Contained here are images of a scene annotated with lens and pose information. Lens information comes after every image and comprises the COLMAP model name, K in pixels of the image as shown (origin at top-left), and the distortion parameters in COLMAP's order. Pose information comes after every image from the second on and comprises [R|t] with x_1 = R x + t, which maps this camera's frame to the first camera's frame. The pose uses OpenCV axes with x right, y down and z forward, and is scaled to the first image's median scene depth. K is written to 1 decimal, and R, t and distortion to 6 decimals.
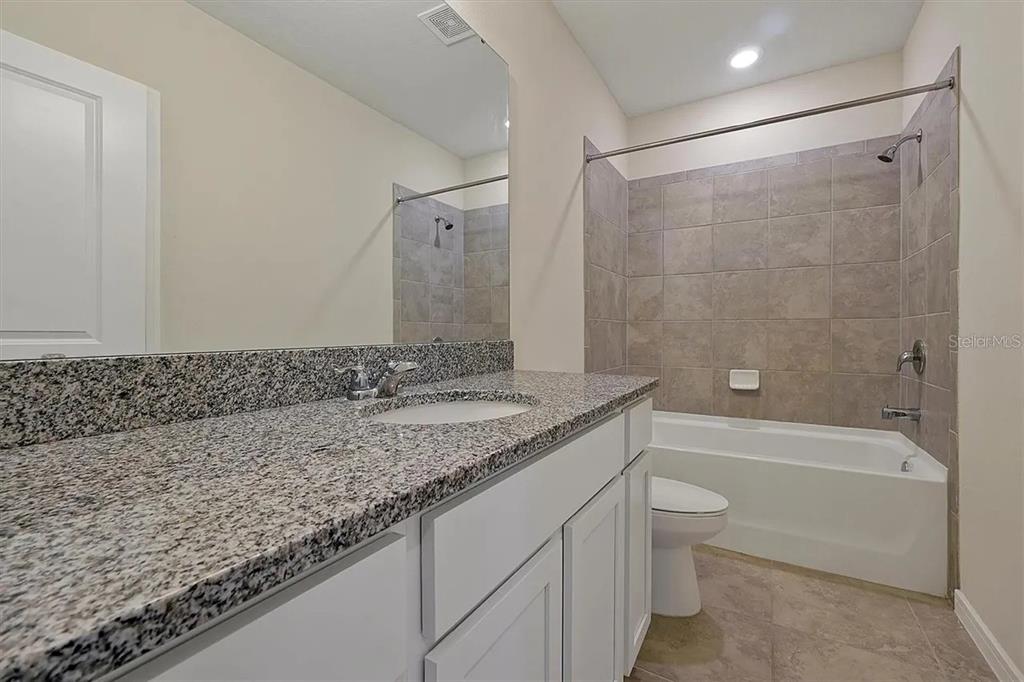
lens RADIAL K [[441.6, 0, 512.0], [0, 441.6, 341.0], [0, 0, 1]] dist [-0.000190, -0.000021]
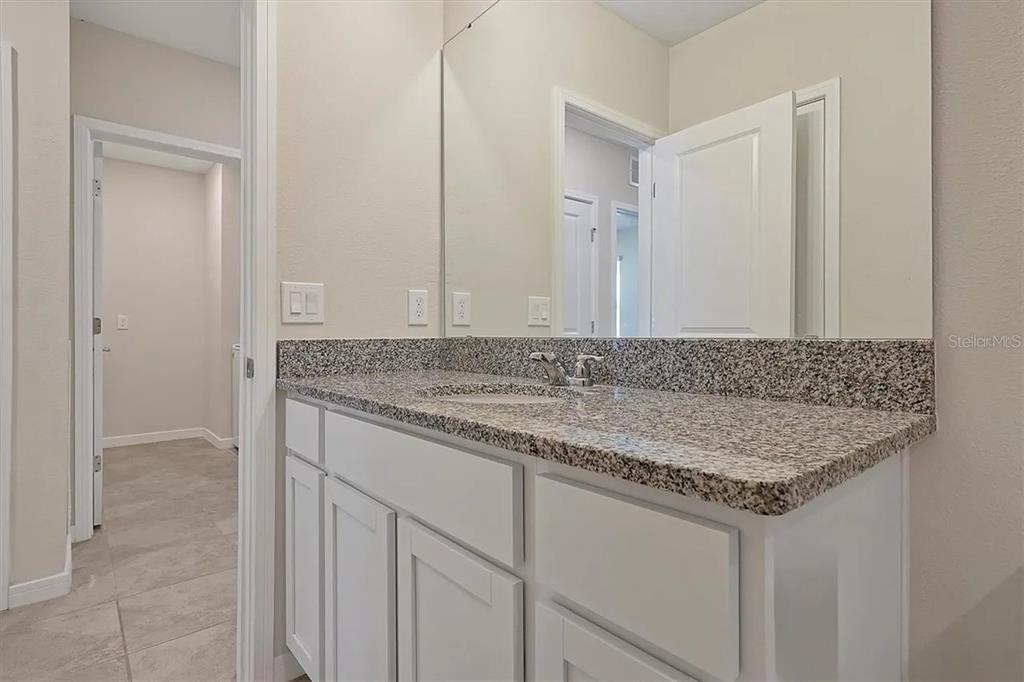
lens RADIAL K [[516.8, 0, 512.0], [0, 516.8, 341.0], [0, 0, 1]] dist [0.000005, 0.000001]
pose [[-0.331108, 0.014680, -0.943479, 0.755911], [-0.020959, 0.999518, 0.022907, -0.005443], [0.943360, 0.027359, -0.330641, 1.070551]]
